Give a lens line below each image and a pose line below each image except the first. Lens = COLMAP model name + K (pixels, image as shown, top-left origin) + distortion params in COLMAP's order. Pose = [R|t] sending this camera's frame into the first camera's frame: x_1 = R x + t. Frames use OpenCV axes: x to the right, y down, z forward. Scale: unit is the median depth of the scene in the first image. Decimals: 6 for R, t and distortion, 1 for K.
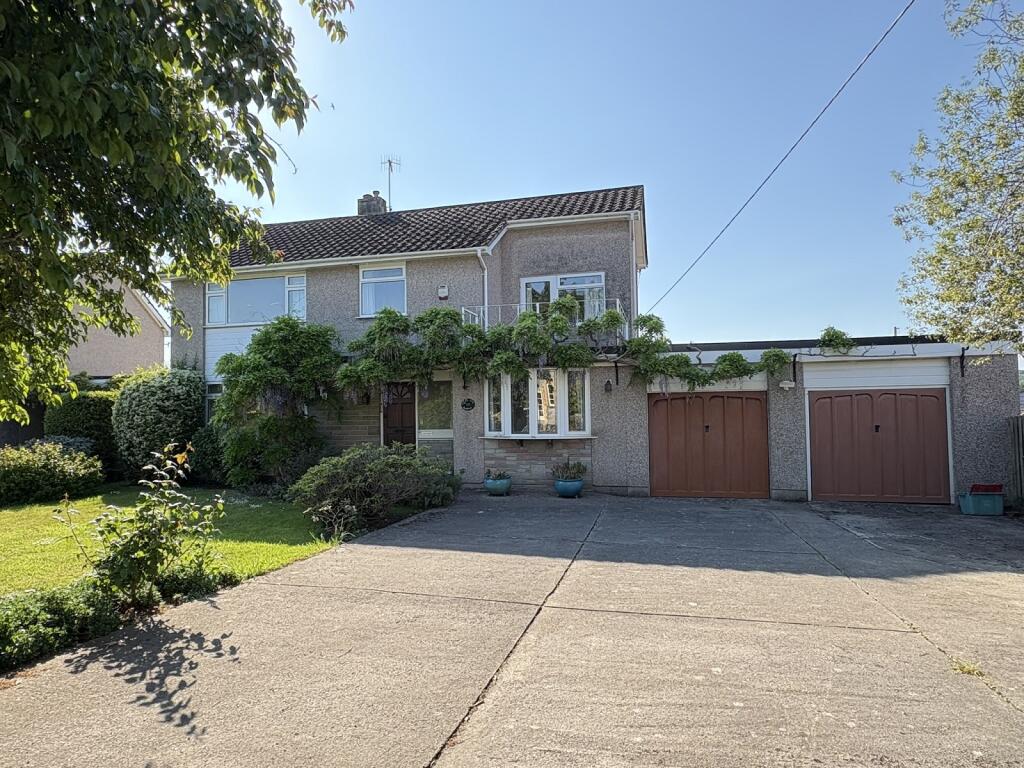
lens RADIAL K [[596.1, 0, 511.4], [0, 596.1, 386.5], [0, 0, 1]] dist [-0.003304, 0.001690]
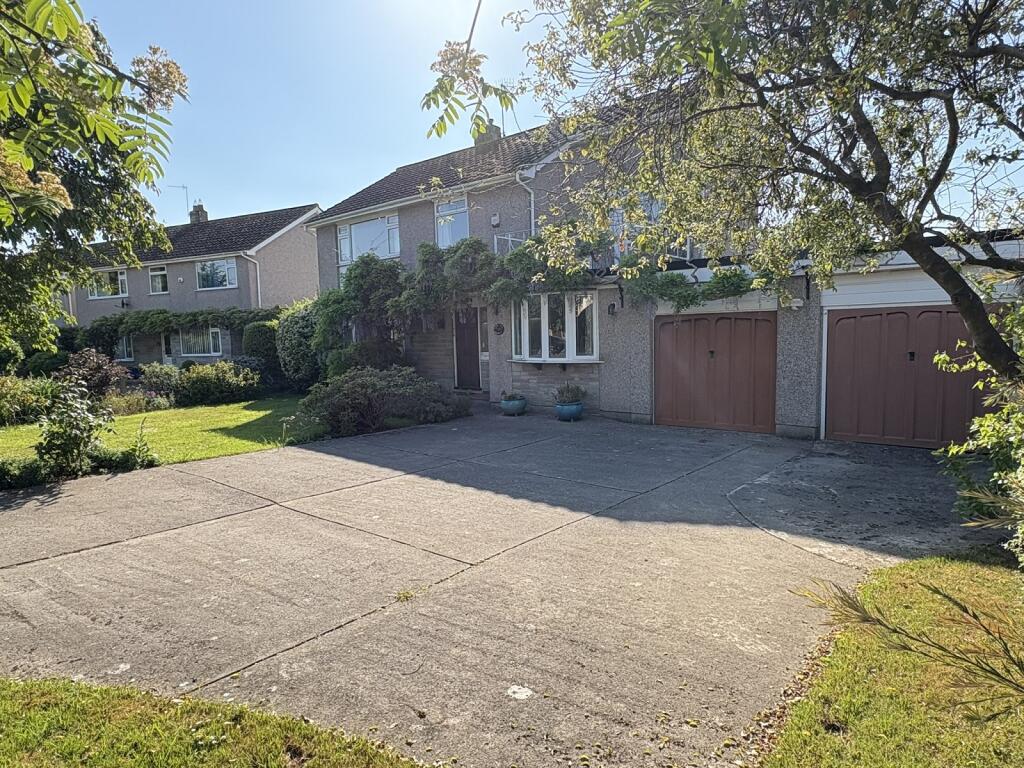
lens RADIAL K [[596.1, 0, 511.3], [0, 596.1, 385.0], [0, 0, 1]] dist [-0.003304, 0.001690]
pose [[0.906268, 0.027770, -0.421790, 0.434087], [0.030624, 0.990904, 0.131038, -0.010612], [0.421592, -0.131673, 0.897175, 0.052952]]
